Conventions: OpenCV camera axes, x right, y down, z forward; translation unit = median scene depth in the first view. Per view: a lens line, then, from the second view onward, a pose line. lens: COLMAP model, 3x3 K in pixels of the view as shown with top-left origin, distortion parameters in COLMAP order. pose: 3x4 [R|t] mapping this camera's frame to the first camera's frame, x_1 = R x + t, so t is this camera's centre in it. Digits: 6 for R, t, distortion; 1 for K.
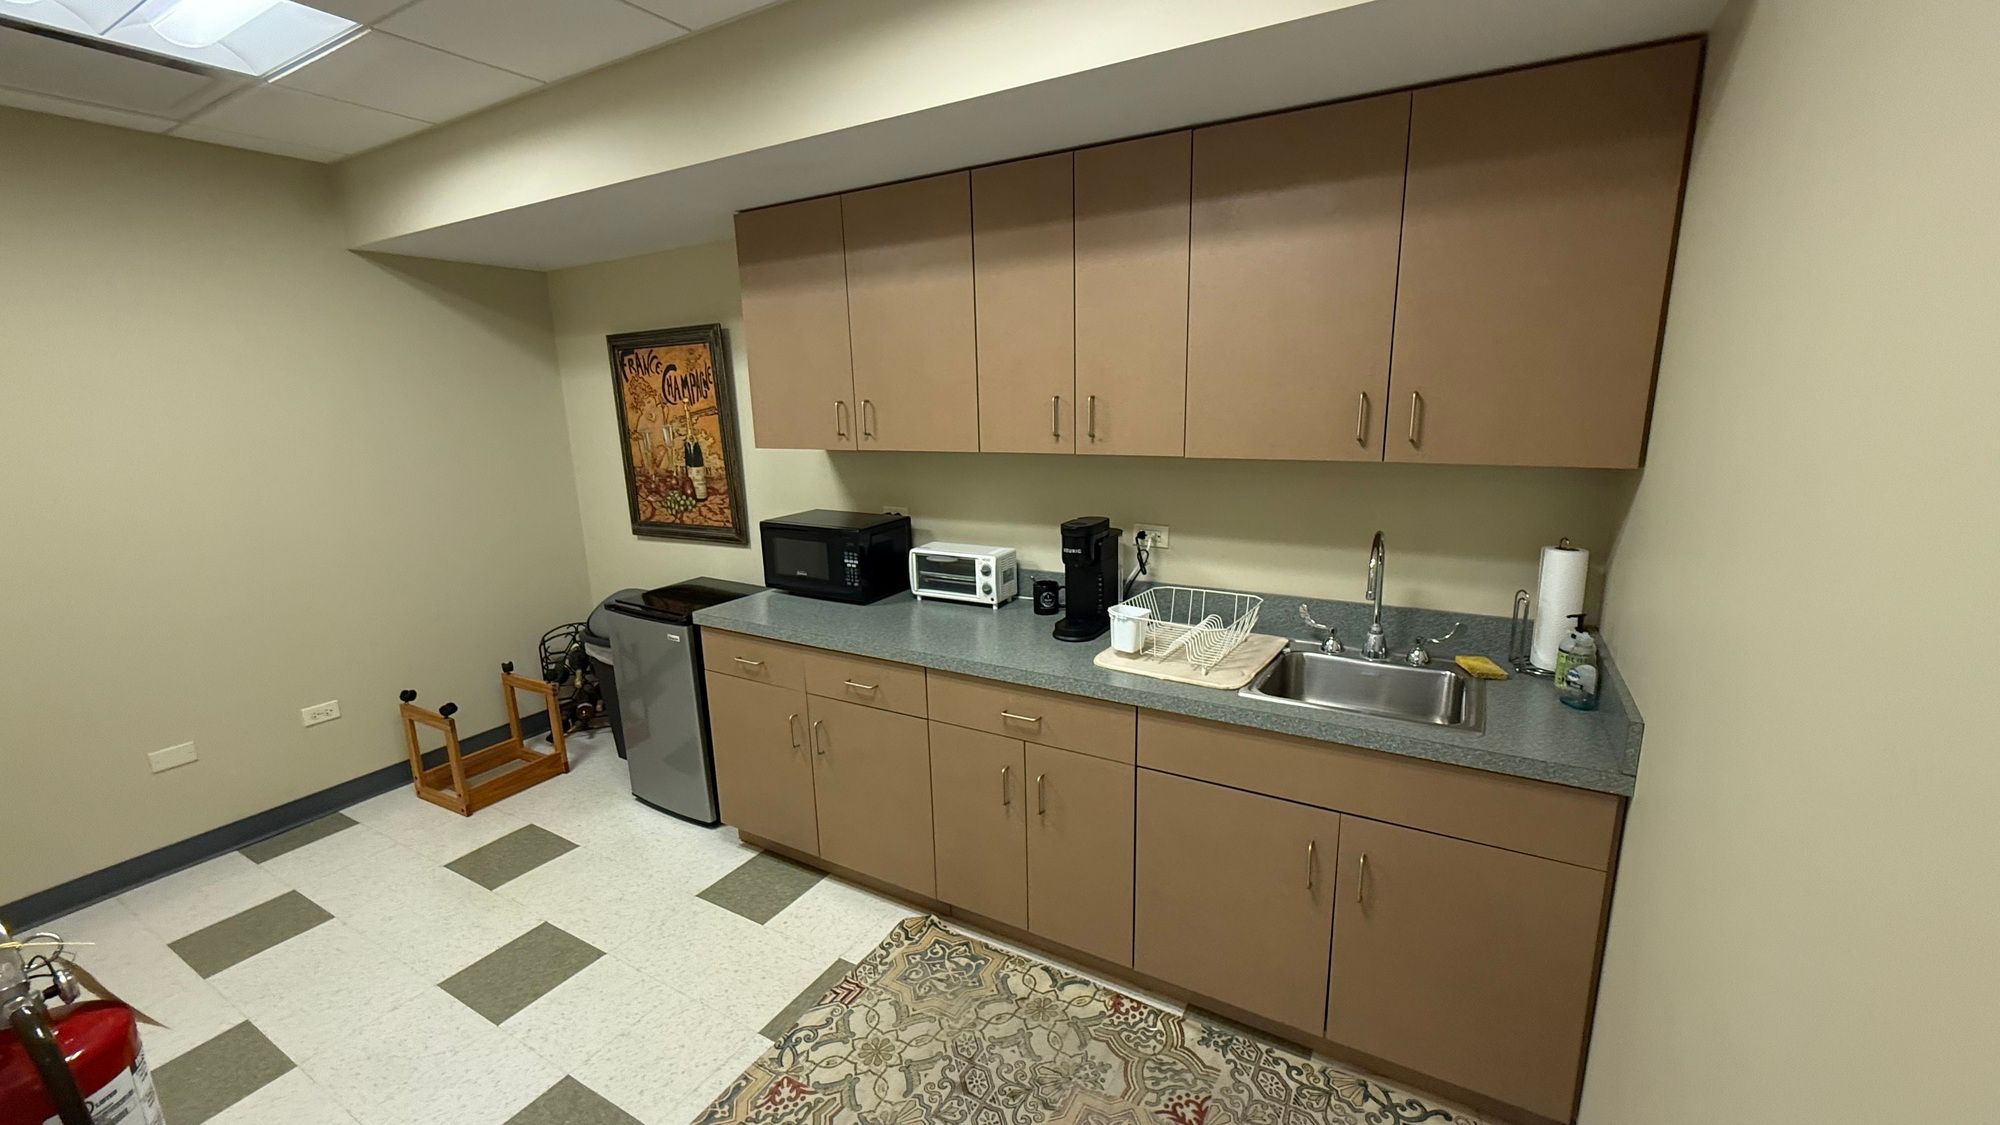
lens RADIAL K [[794.5, 0, 1007.4], [0, 794.5, 565.4], [0, 0, 1]] dist [-0.001995, -0.000052]
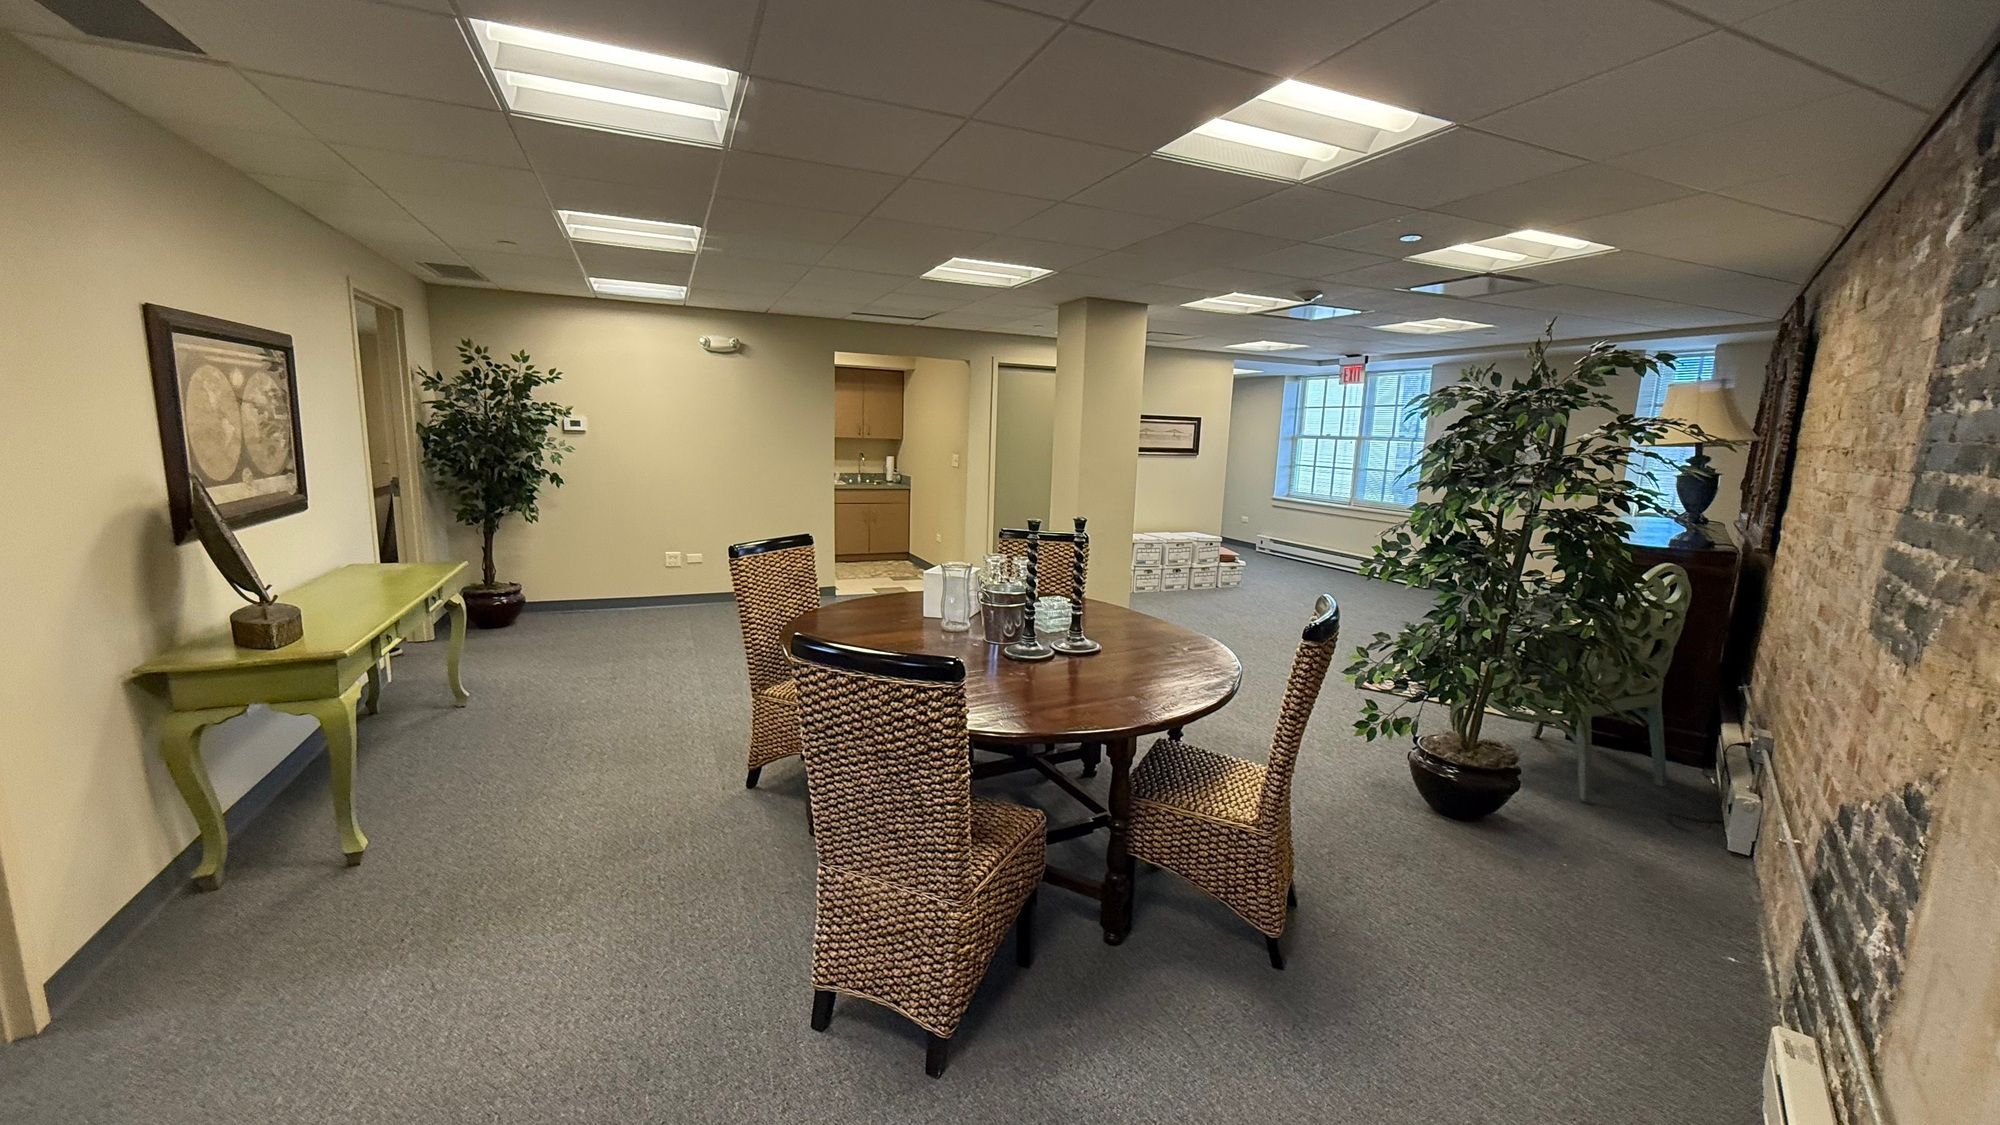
lens RADIAL K [[794.5, 0, 1007.4], [0, 794.5, 565.4], [0, 0, 1]] dist [-0.001995, -0.000052]
pose [[0.594622, -0.093676, 0.798530, -3.152718], [0.129828, 0.991342, 0.019619, 0.711627], [-0.793454, 0.092006, 0.601635, -2.742017]]
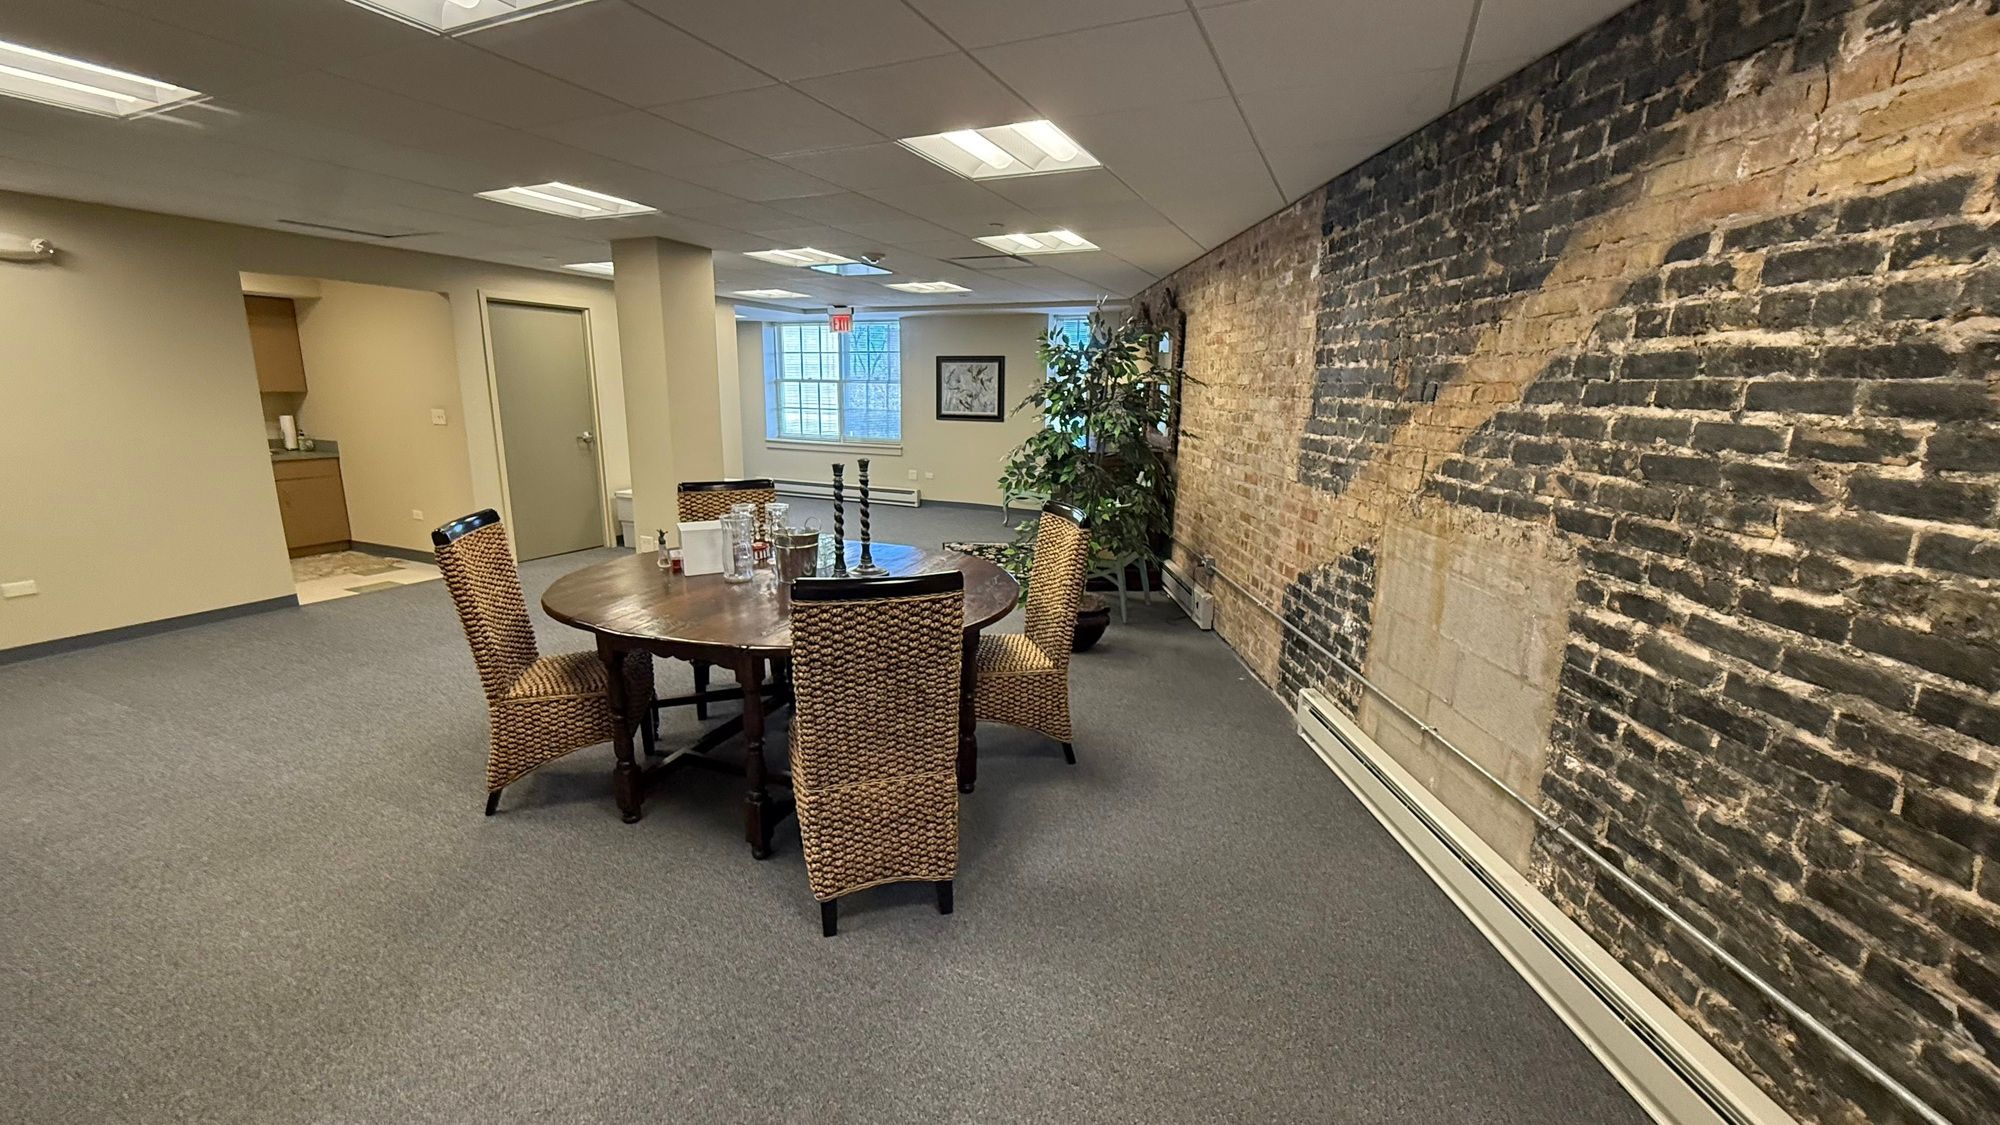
lens RADIAL K [[794.5, 0, 1007.4], [0, 794.5, 565.4], [0, 0, 1]] dist [-0.001995, -0.000052]
pose [[-0.091760, -0.196623, 0.976176, -3.612983], [0.201640, 0.956334, 0.211581, 0.586595], [-0.975152, 0.216251, -0.048106, -2.110247]]
